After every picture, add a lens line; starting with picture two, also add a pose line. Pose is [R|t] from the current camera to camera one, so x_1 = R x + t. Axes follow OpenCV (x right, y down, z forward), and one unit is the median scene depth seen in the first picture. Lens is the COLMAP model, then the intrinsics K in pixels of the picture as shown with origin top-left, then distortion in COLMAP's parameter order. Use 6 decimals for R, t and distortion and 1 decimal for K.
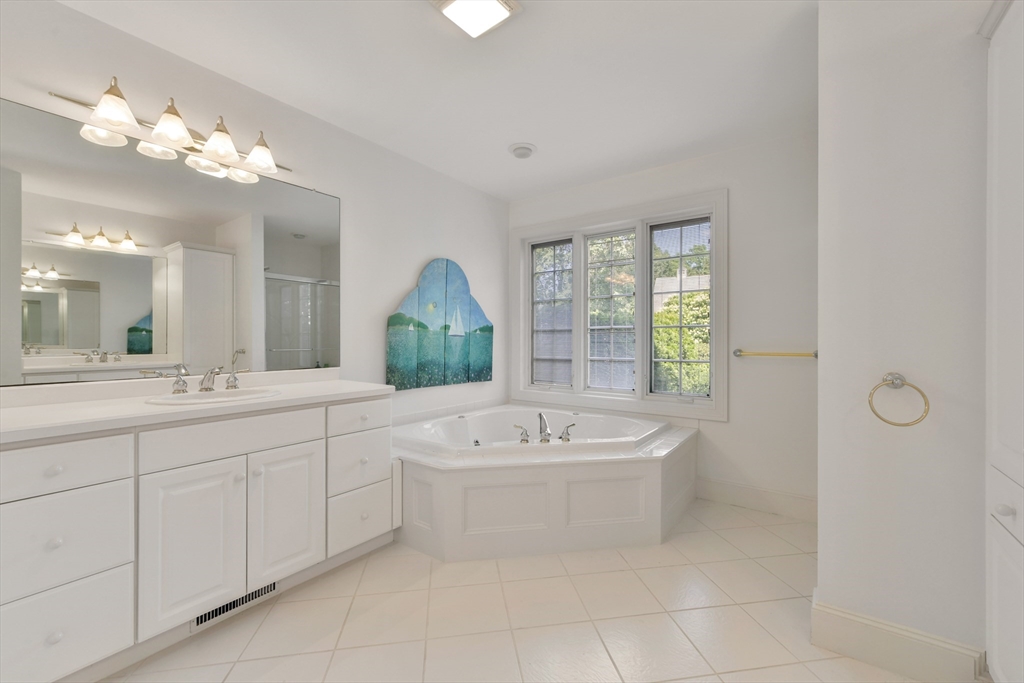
lens RADIAL K [[411.8, 0, 512.0], [0, 411.8, 341.5], [0, 0, 1]] dist [-0.000899, -0.000075]
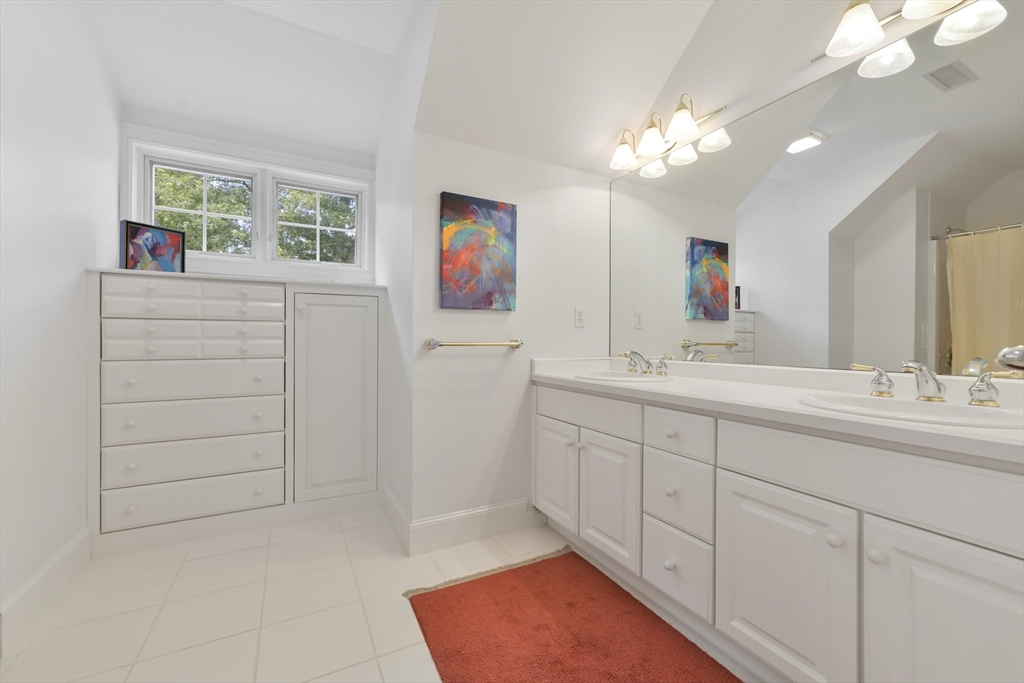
lens RADIAL K [[411.8, 0, 512.0], [0, 411.8, 341.5], [0, 0, 1]] dist [-0.000899, -0.000075]
pose [[-0.434497, -0.002629, -0.900669, 0.368694], [-0.004395, 0.999990, -0.000798, 0.036707], [0.900662, 0.003611, -0.434505, 1.090407]]
